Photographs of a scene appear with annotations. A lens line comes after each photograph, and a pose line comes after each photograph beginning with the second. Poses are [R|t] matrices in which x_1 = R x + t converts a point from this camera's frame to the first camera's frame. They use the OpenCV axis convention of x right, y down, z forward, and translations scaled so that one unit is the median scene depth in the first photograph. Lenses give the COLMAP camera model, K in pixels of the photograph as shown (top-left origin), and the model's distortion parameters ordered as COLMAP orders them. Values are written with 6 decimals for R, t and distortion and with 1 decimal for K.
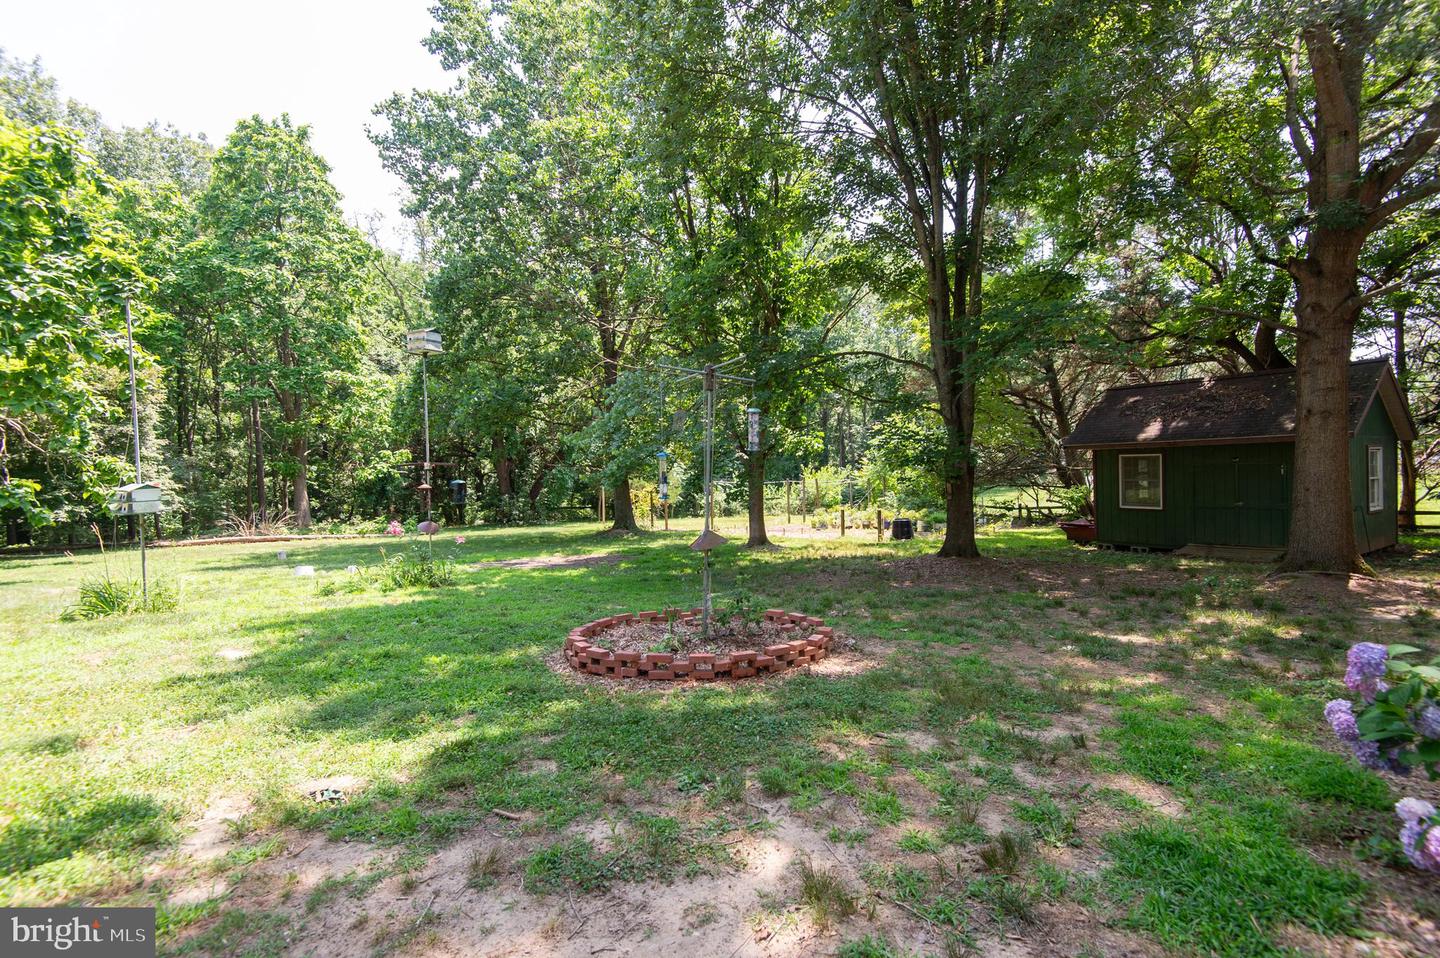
lens RADIAL K [[673.5, 0, 729.6], [0, 673.5, 472.8], [0, 0, 1]] dist [-0.003594, -0.000129]
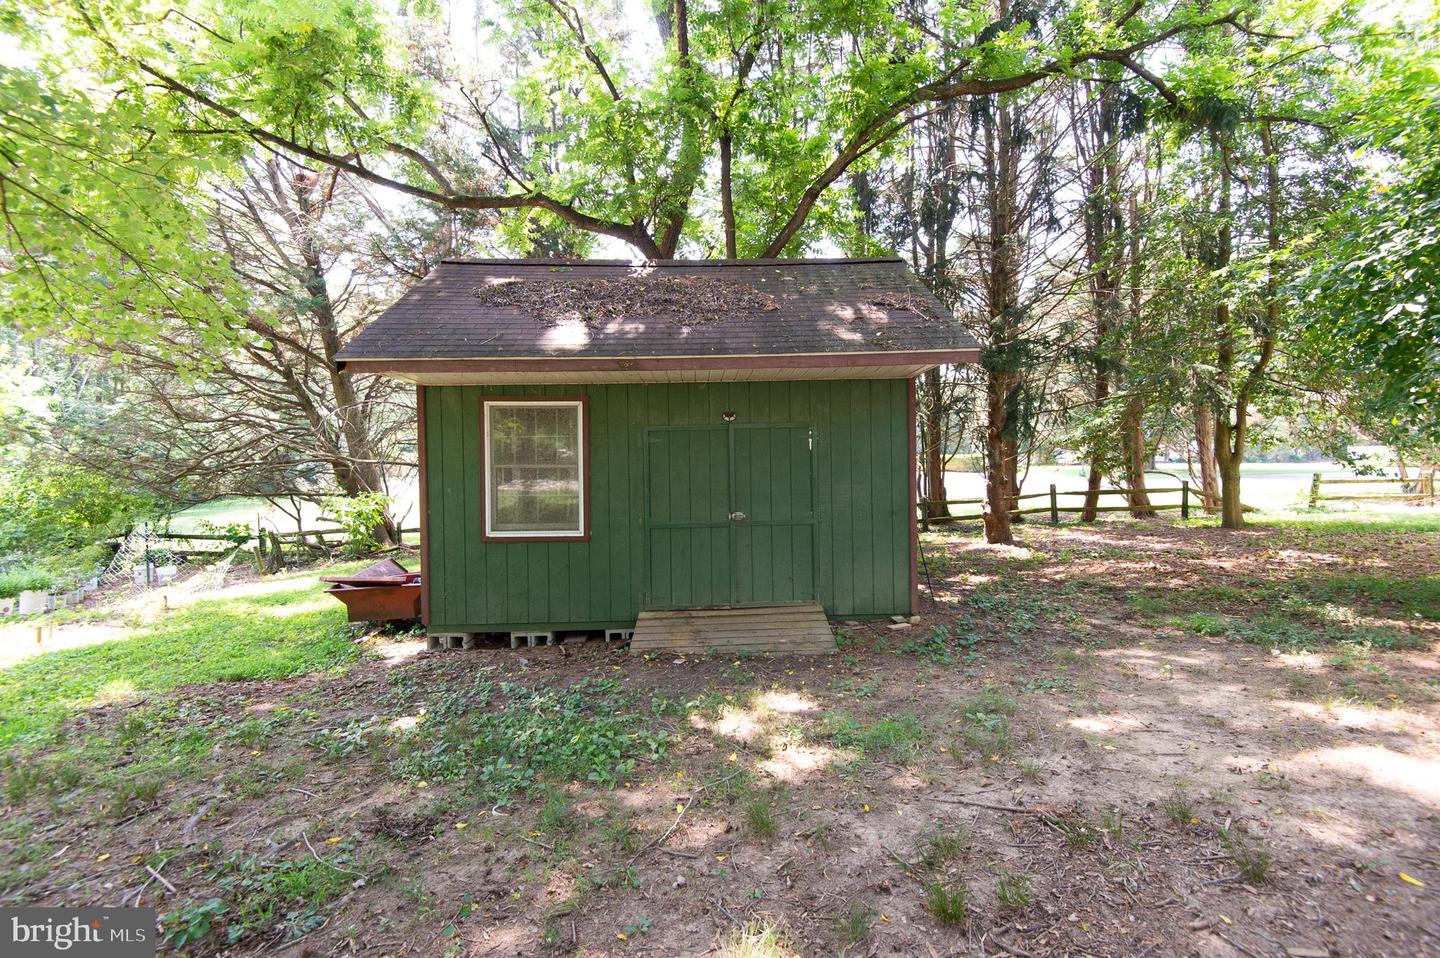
lens RADIAL K [[673.5, 0, 730.6], [0, 673.5, 476.4], [0, 0, 1]] dist [-0.003594, -0.000129]
pose [[0.561261, -0.002888, 0.827634, 0.205298], [0.012120, 0.999915, -0.004730, 0.011777], [-0.827550, 0.012685, 0.561249, 0.403079]]
